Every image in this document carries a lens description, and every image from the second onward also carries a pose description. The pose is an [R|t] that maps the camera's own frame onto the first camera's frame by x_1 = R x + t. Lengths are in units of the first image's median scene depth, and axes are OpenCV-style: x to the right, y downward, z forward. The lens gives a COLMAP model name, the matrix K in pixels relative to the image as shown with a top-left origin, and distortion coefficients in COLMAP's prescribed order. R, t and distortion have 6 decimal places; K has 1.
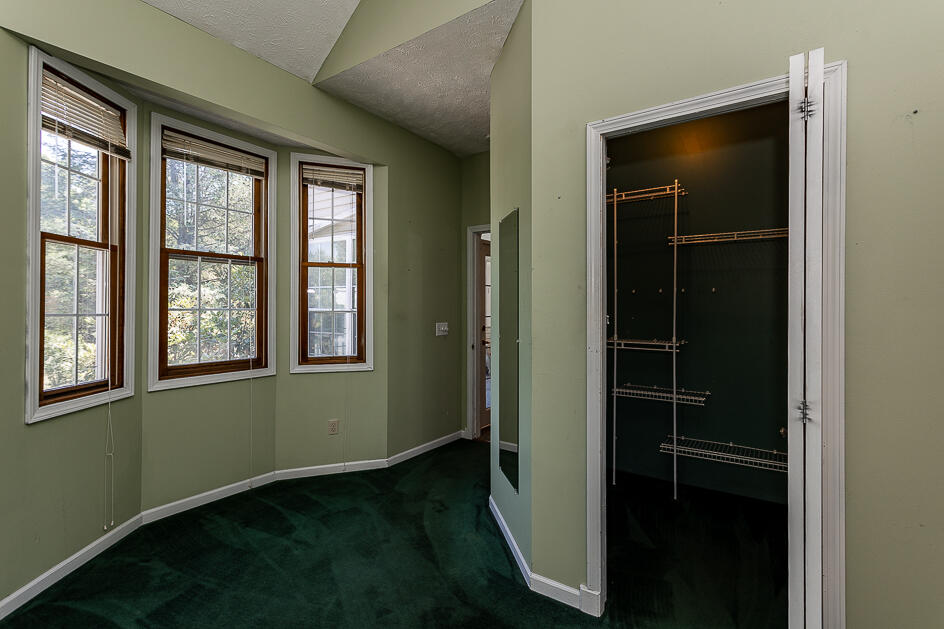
lens RADIAL K [[453.7, 0, 471.6], [0, 453.7, 307.8], [0, 0, 1]] dist [0.004256, 0.000835]
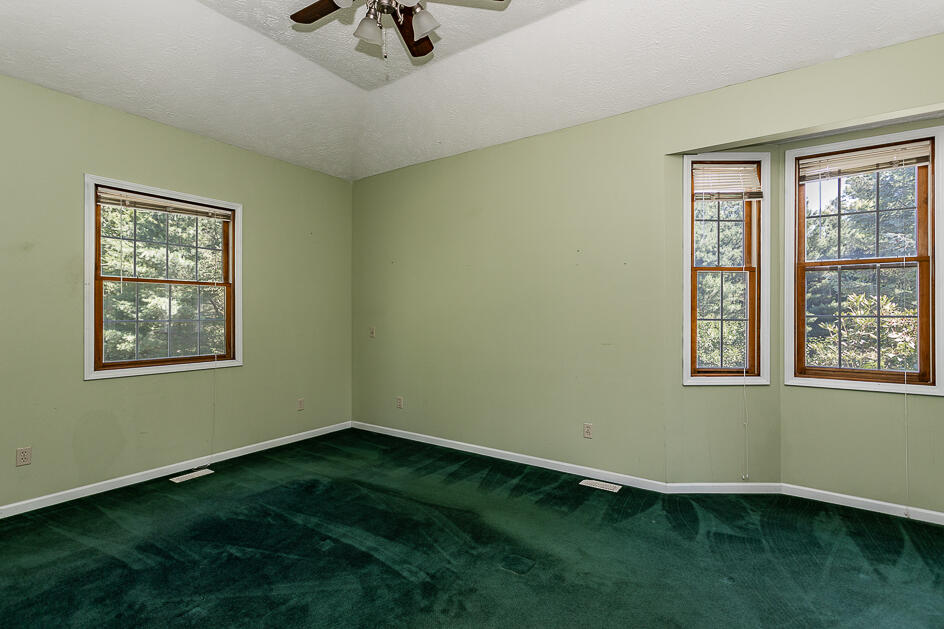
lens RADIAL K [[453.7, 0, 472.4], [0, 453.7, 315.5], [0, 0, 1]] dist [0.004256, 0.000835]
pose [[-0.007571, -0.000816, -0.999971, 0.529723], [-0.000578, 1.000000, -0.000812, 0.003923], [0.999971, 0.000572, -0.007572, 0.195692]]
